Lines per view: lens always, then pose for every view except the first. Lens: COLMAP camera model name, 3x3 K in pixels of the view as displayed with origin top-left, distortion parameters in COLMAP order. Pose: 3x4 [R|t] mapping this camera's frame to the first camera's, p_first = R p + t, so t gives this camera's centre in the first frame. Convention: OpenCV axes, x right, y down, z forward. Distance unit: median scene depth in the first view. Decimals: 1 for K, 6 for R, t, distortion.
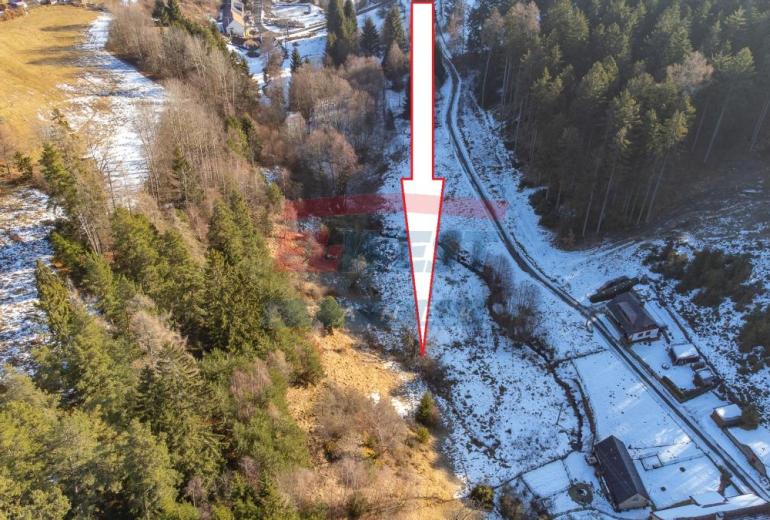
lens RADIAL K [[690.3, 0, 382.7], [0, 690.3, 258.1], [0, 0, 1]] dist [0.045186, -0.012883]
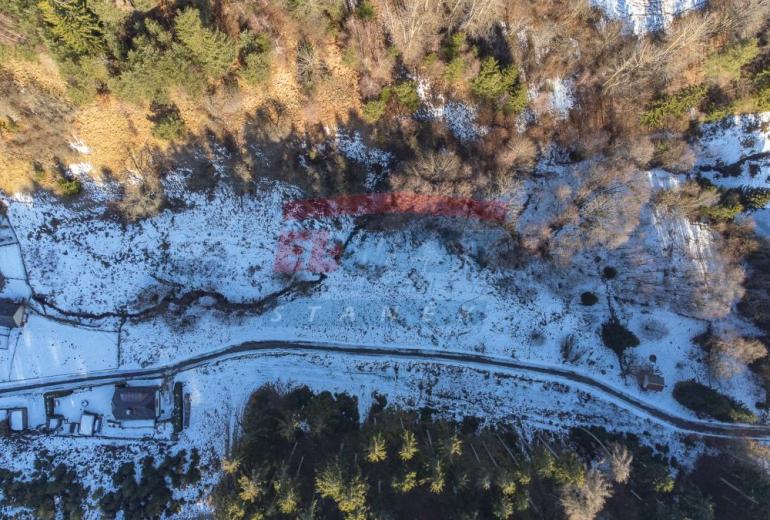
lens RADIAL K [[690.3, 0, 382.7], [0, 690.3, 258.1], [0, 0, 1]] dist [0.045186, -0.012883]
pose [[-0.252376, 0.967617, 0.004860, 0.031677], [-0.620648, -0.165728, 0.766375, -0.970391], [0.742363, 0.190398, 0.642376, 0.536133]]
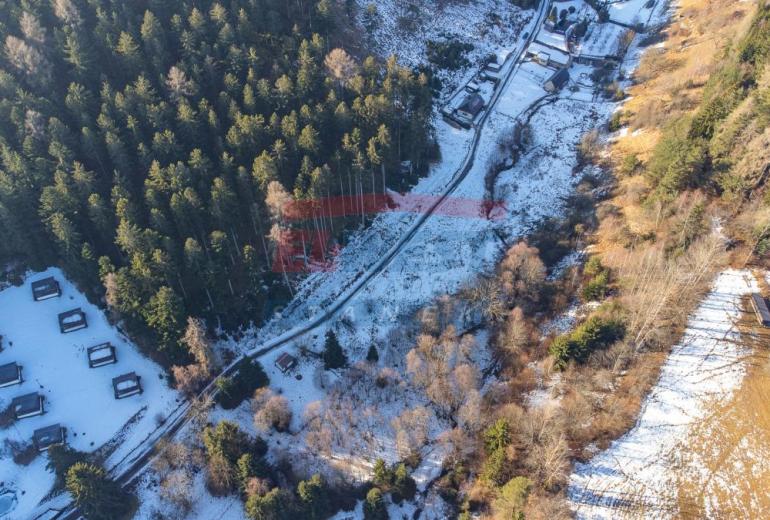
lens RADIAL K [[690.3, 0, 382.7], [0, 690.3, 258.1], [0, 0, 1]] dist [0.045186, -0.012883]
pose [[-0.692744, -0.547841, 0.469016, -0.535961], [0.468216, 0.152993, 0.870268, -1.519679], [-0.548525, 0.822474, 0.150522, 1.180133]]
